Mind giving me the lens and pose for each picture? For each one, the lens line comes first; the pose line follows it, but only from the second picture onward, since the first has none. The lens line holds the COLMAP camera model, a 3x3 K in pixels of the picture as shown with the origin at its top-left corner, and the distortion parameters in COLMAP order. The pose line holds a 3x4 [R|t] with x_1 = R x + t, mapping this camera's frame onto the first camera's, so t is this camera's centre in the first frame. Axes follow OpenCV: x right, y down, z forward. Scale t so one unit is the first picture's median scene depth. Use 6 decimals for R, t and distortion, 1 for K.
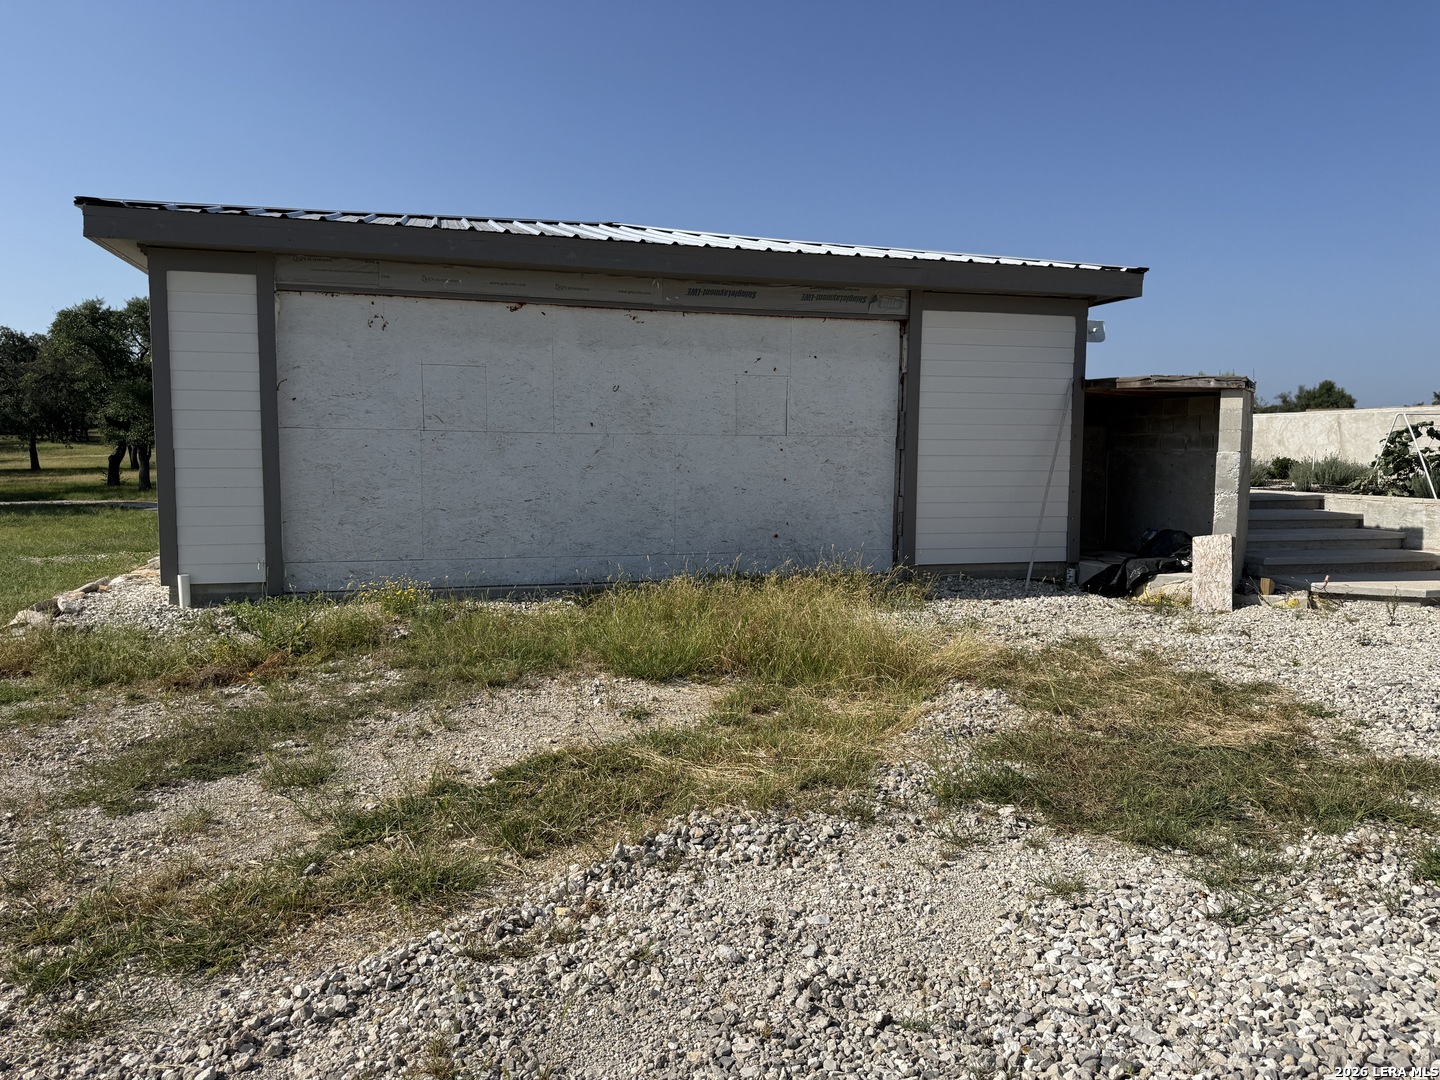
lens RADIAL K [[999.6, 0, 719.4], [0, 999.6, 545.3], [0, 0, 1]] dist [0.043384, -0.050452]
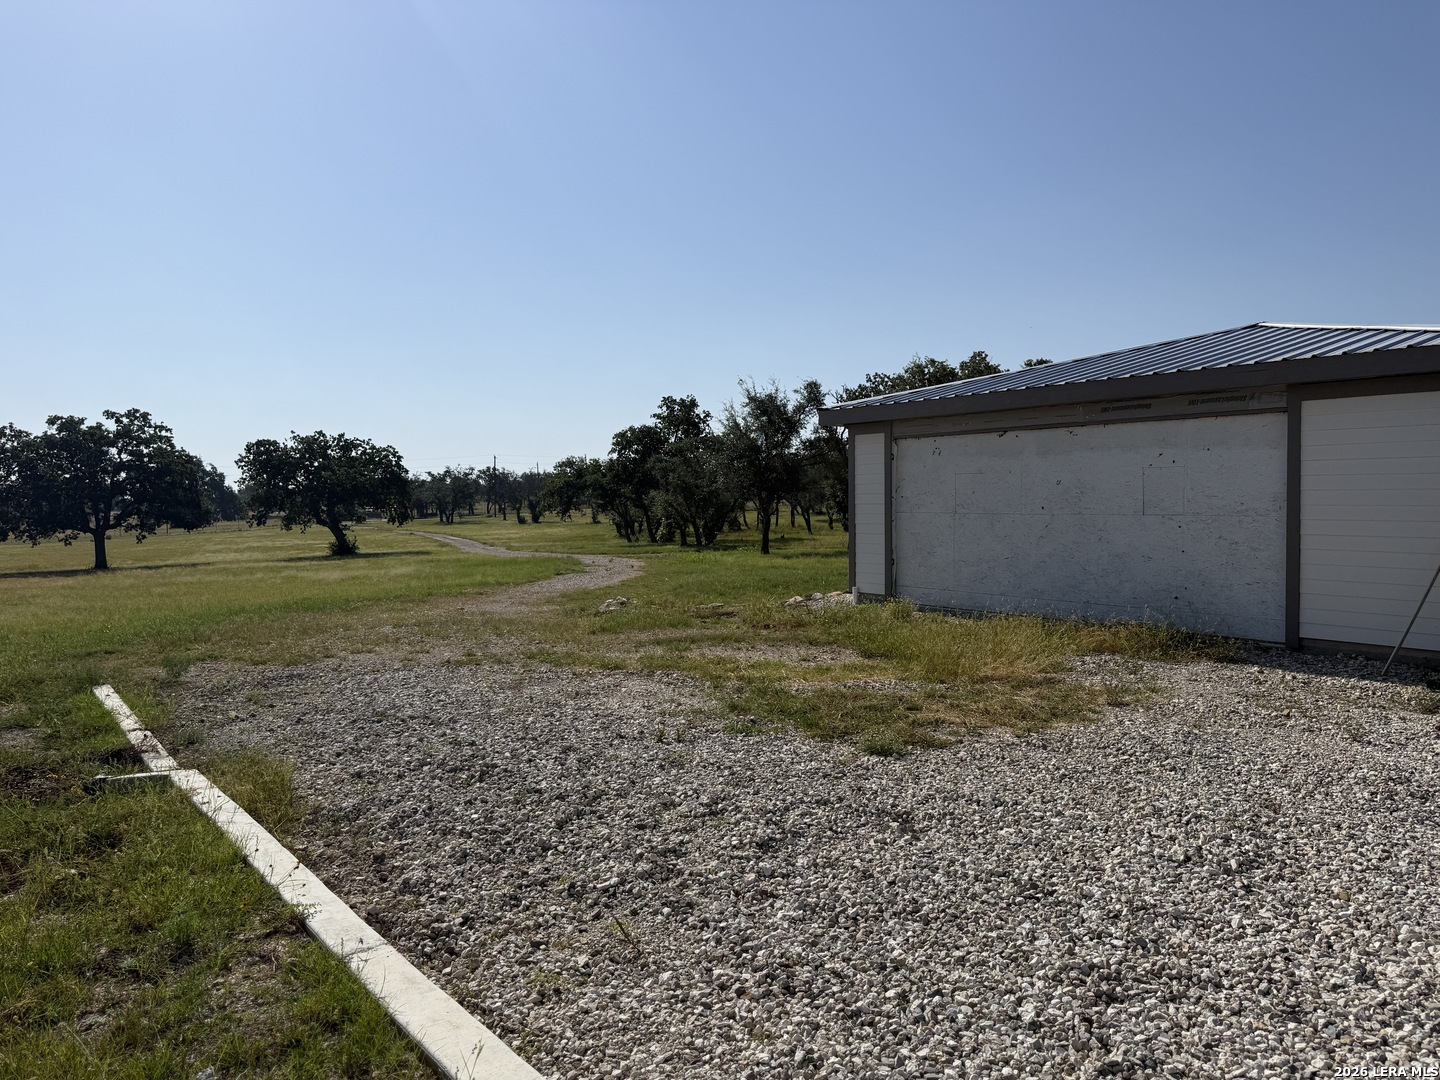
lens RADIAL K [[999.6, 0, 715.8], [0, 999.6, 538.7], [0, 0, 1]] dist [0.043384, -0.050452]
pose [[0.346359, 0.029040, -0.937652, 1.066461], [-0.075129, 0.997169, 0.003132, -0.045024], [0.935089, 0.069360, 0.347561, 0.051052]]
